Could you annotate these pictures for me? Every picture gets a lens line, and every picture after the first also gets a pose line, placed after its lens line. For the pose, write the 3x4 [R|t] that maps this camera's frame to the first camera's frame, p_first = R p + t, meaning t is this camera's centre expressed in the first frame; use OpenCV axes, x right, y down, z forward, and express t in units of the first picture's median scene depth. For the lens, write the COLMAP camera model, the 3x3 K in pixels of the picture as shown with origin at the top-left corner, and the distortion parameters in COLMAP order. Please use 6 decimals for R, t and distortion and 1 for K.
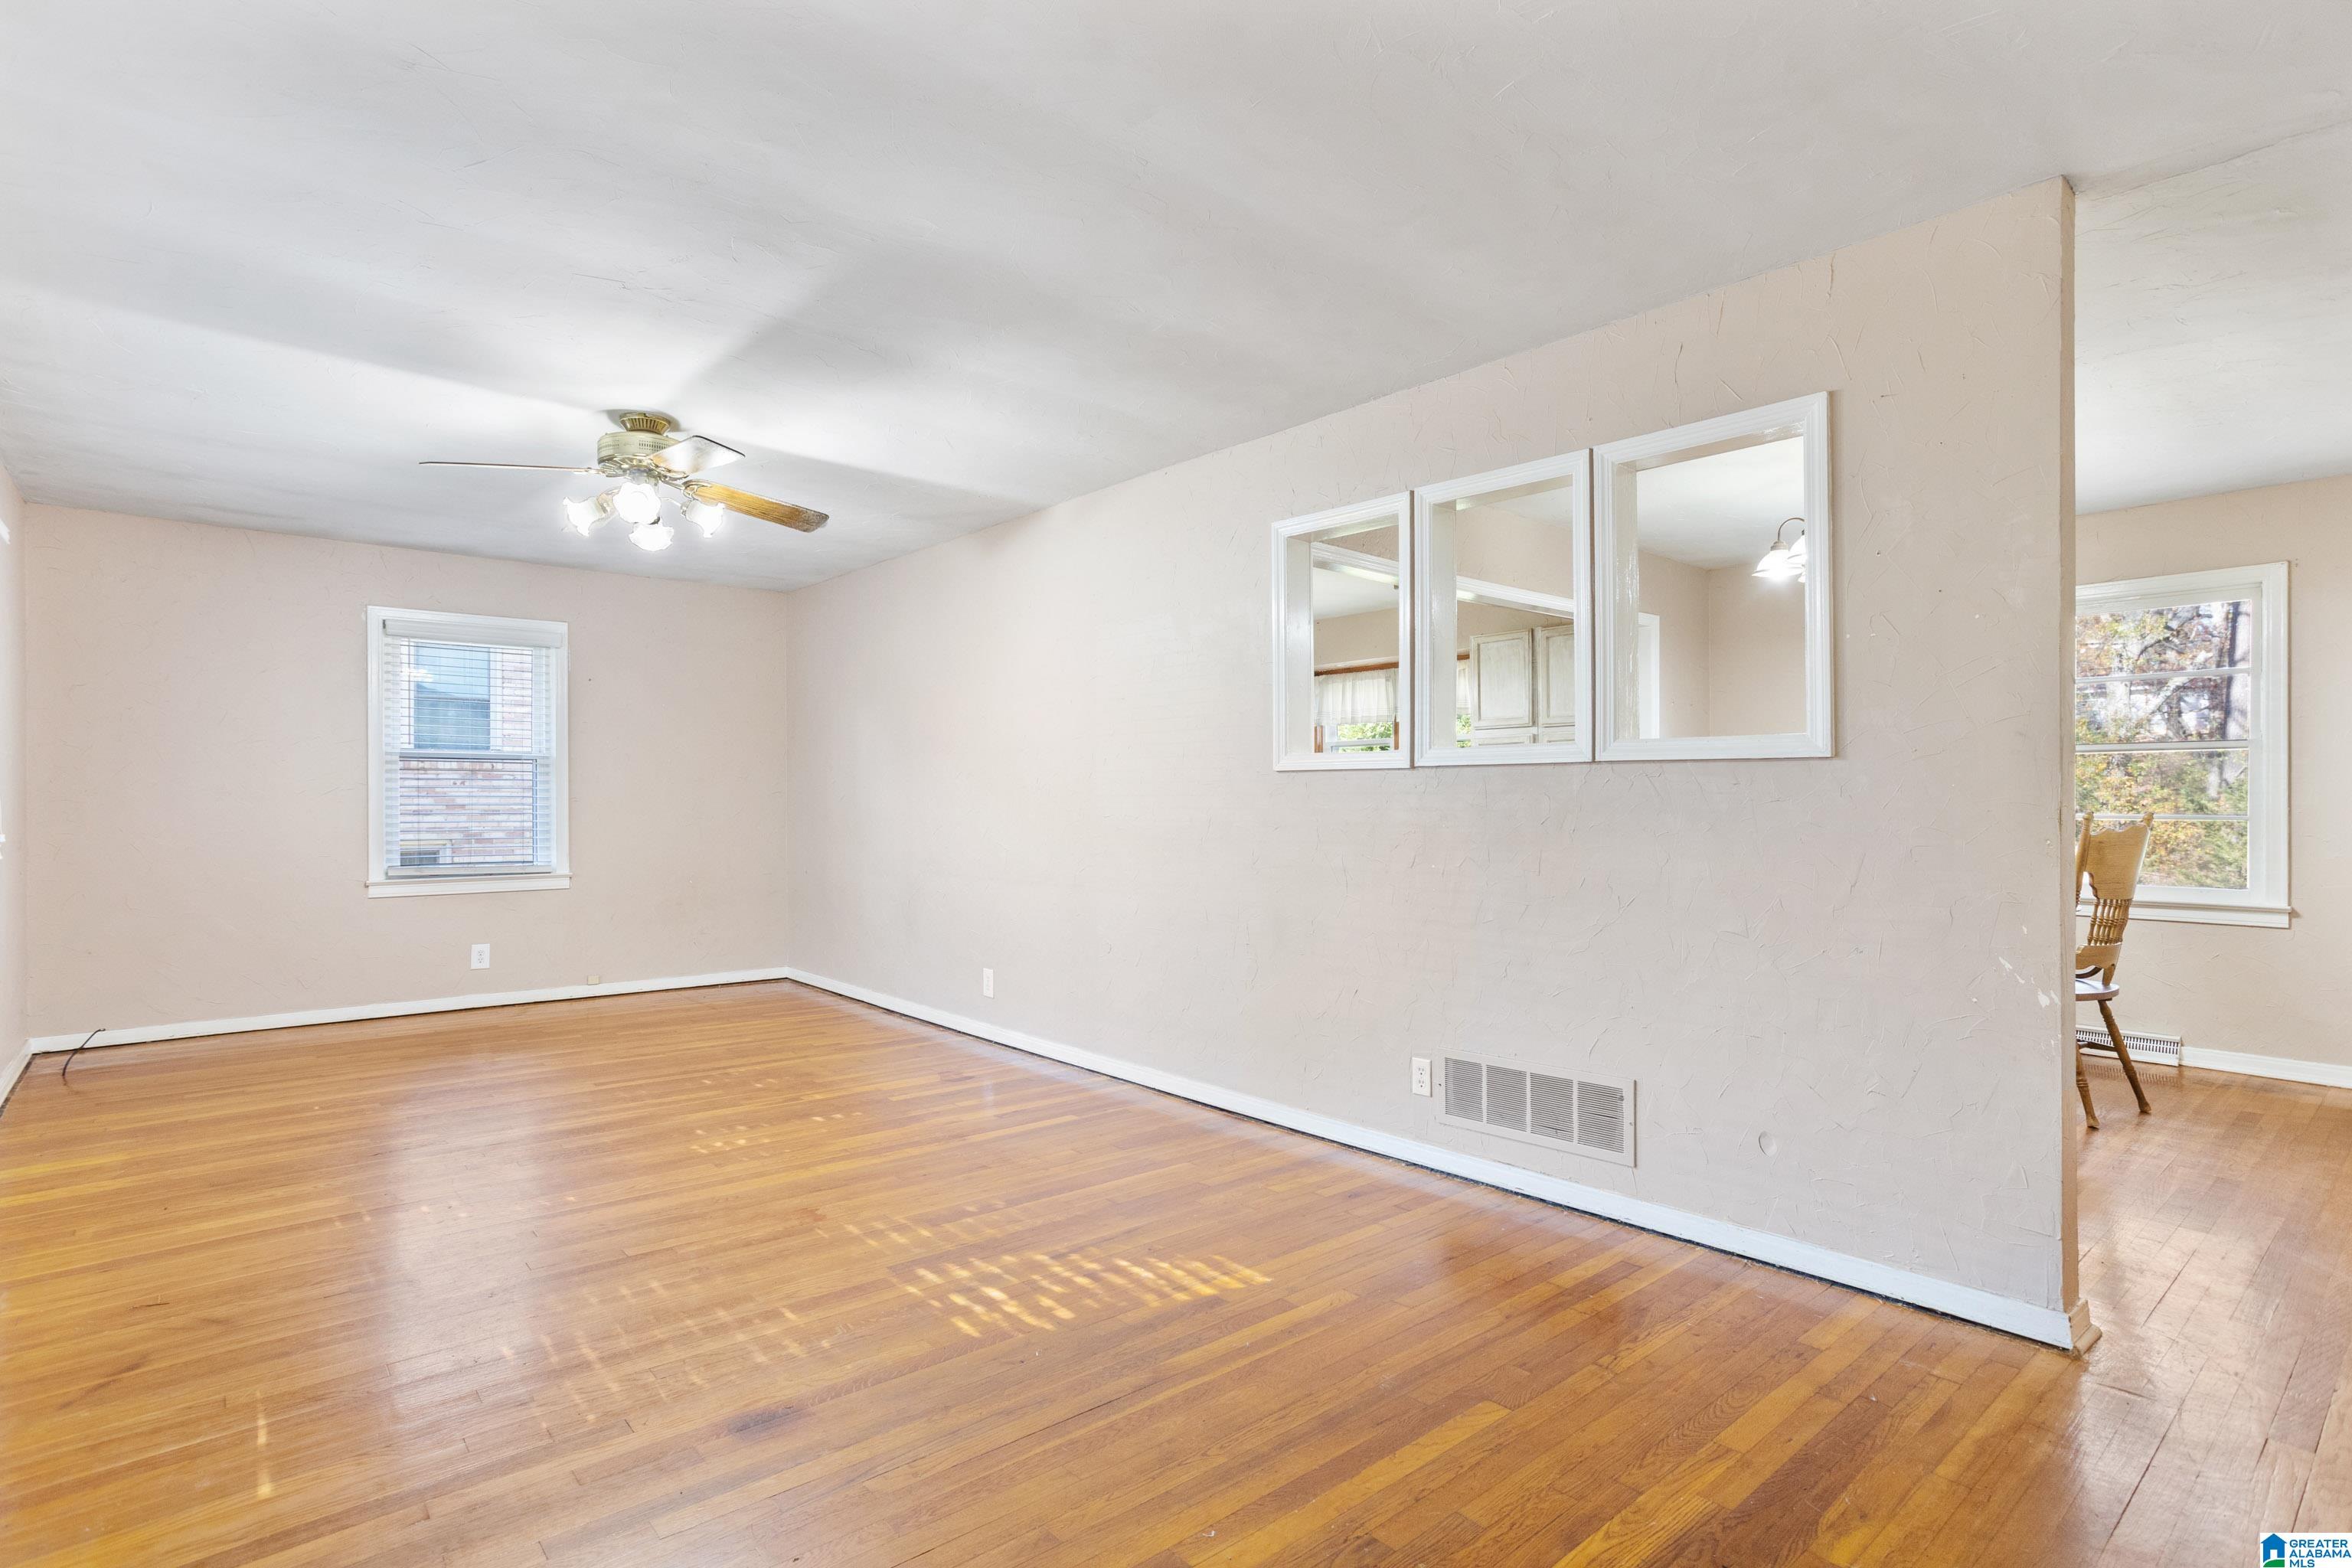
lens RADIAL K [[1175.6, 0, 1164.3], [0, 1175.6, 794.5], [0, 0, 1]] dist [-0.003294, -0.000102]
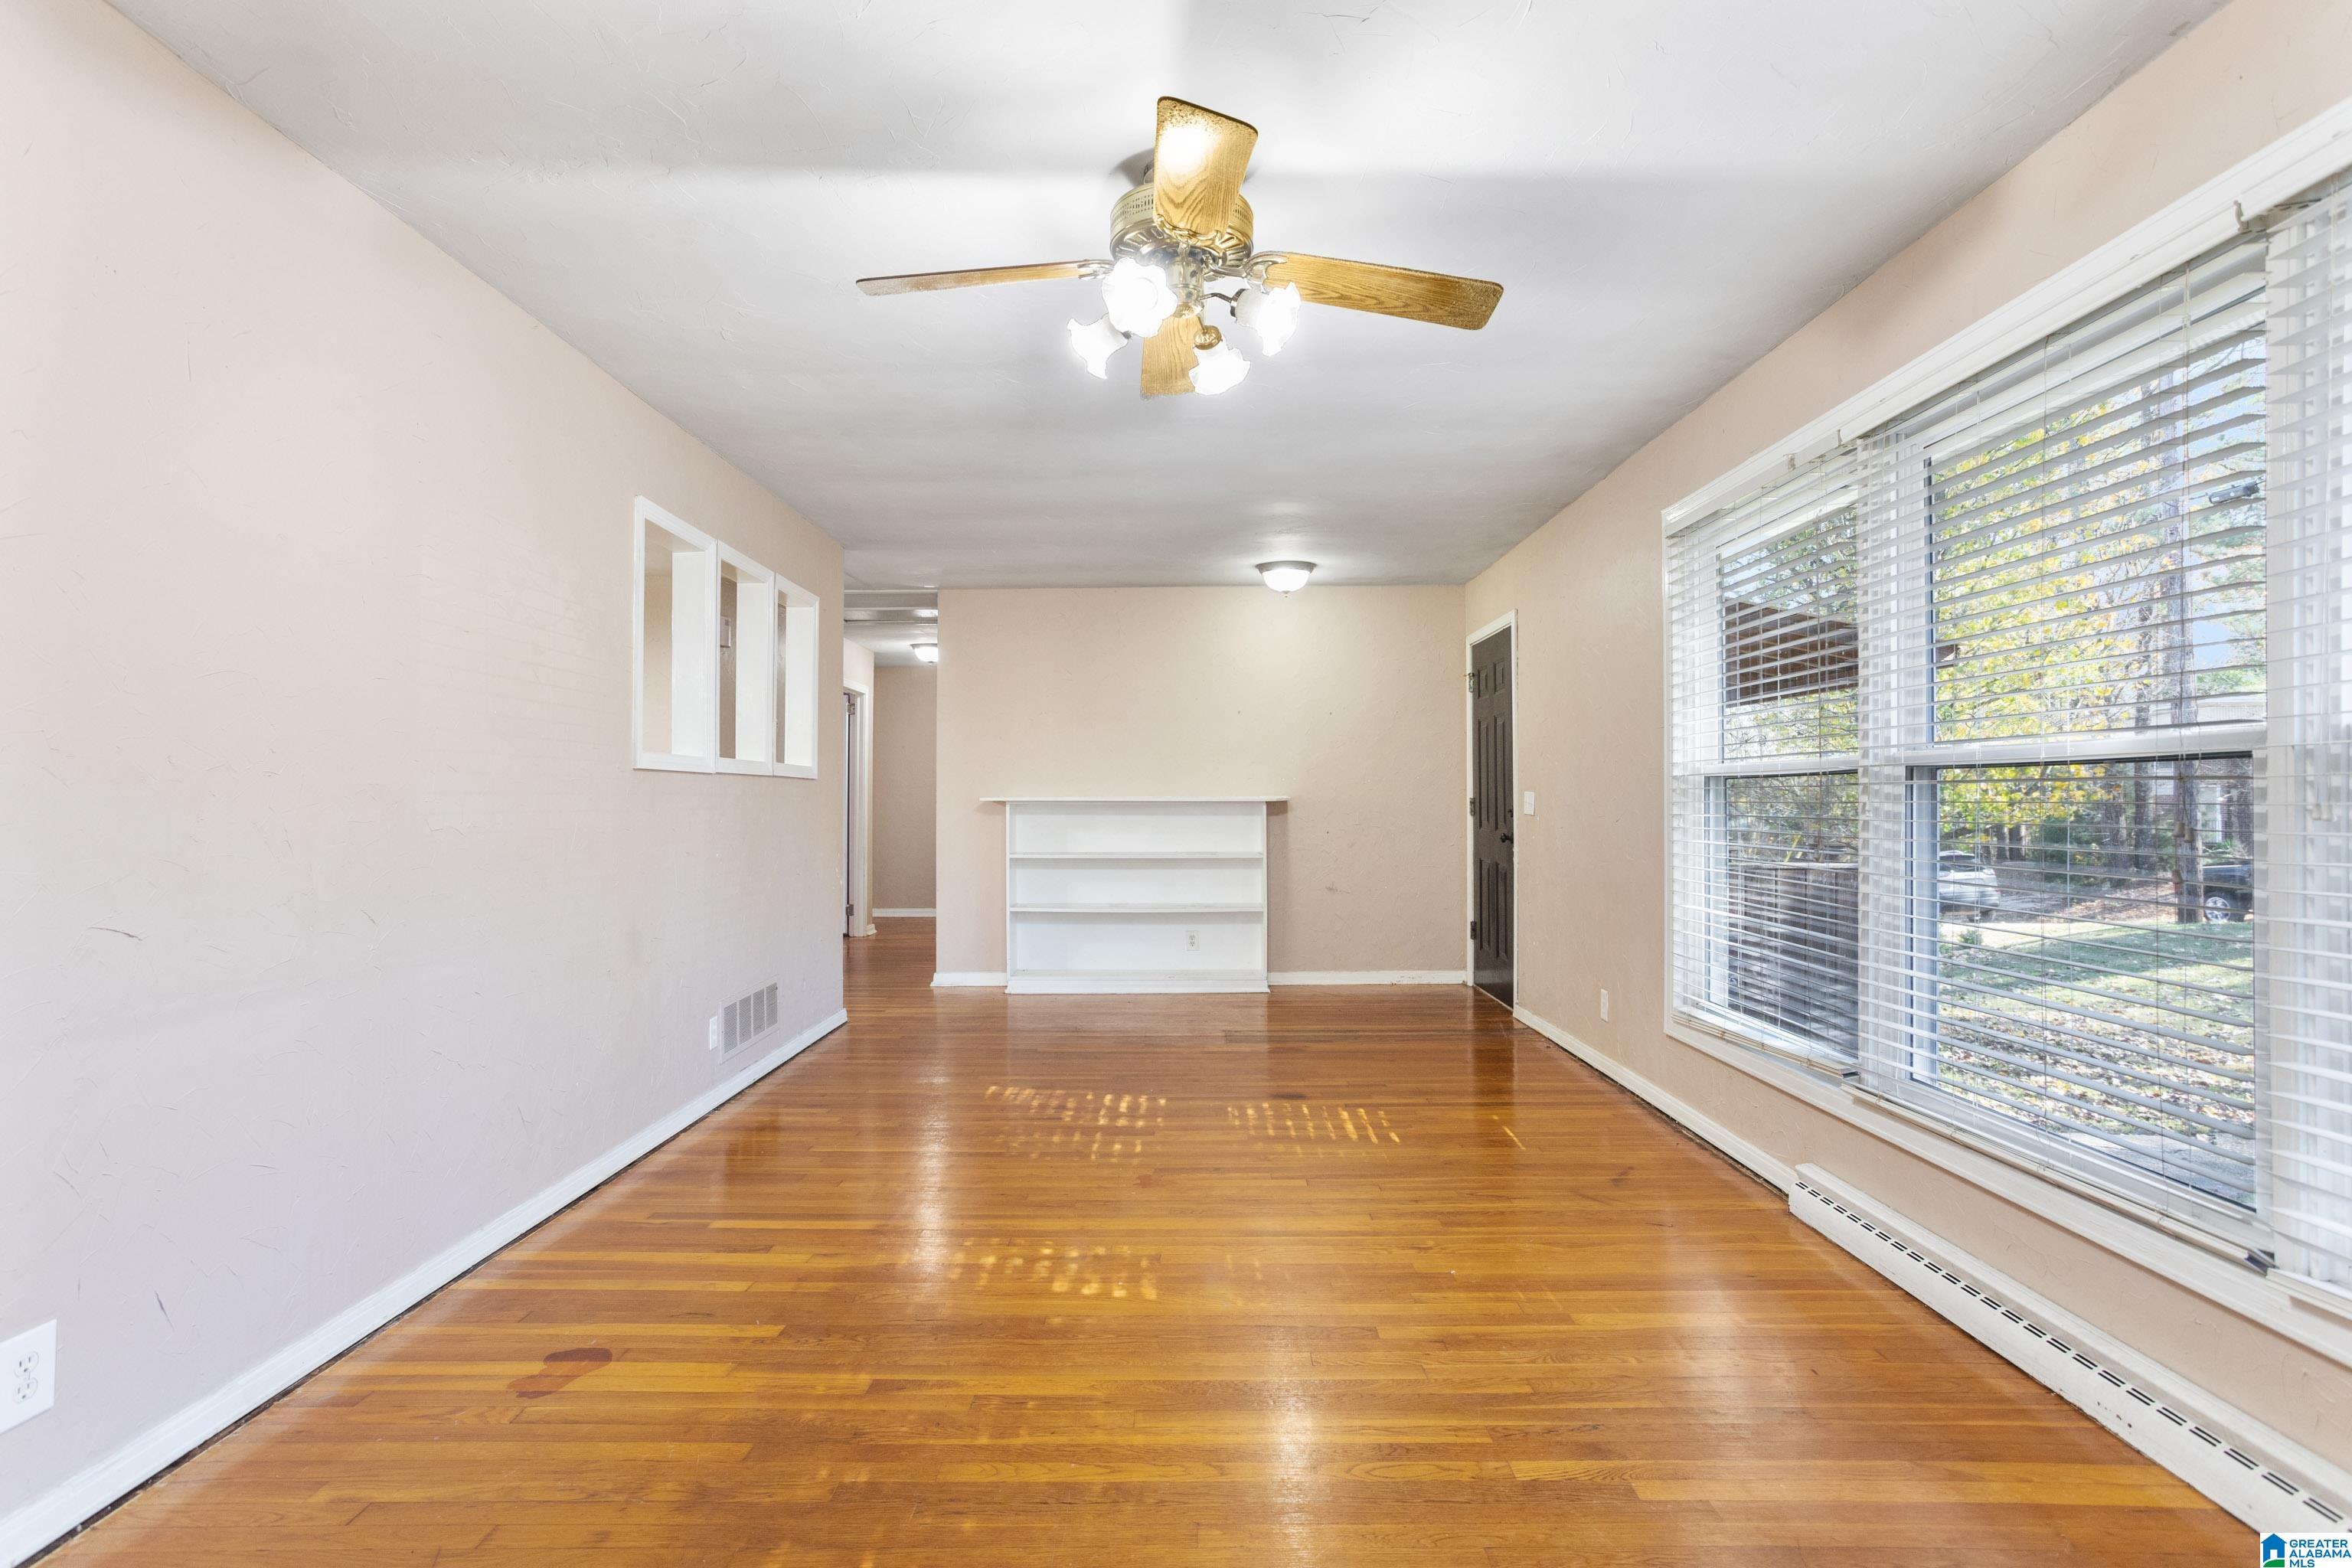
lens RADIAL K [[1175.6, 0, 1168.4], [0, 1175.6, 786.2], [0, 0, 1]] dist [-0.003294, -0.000102]
pose [[-0.753920, 0.011926, 0.656858, -0.786639], [0.001967, 0.999872, -0.015897, 0.010228], [-0.656963, -0.010693, -0.753847, 1.378298]]
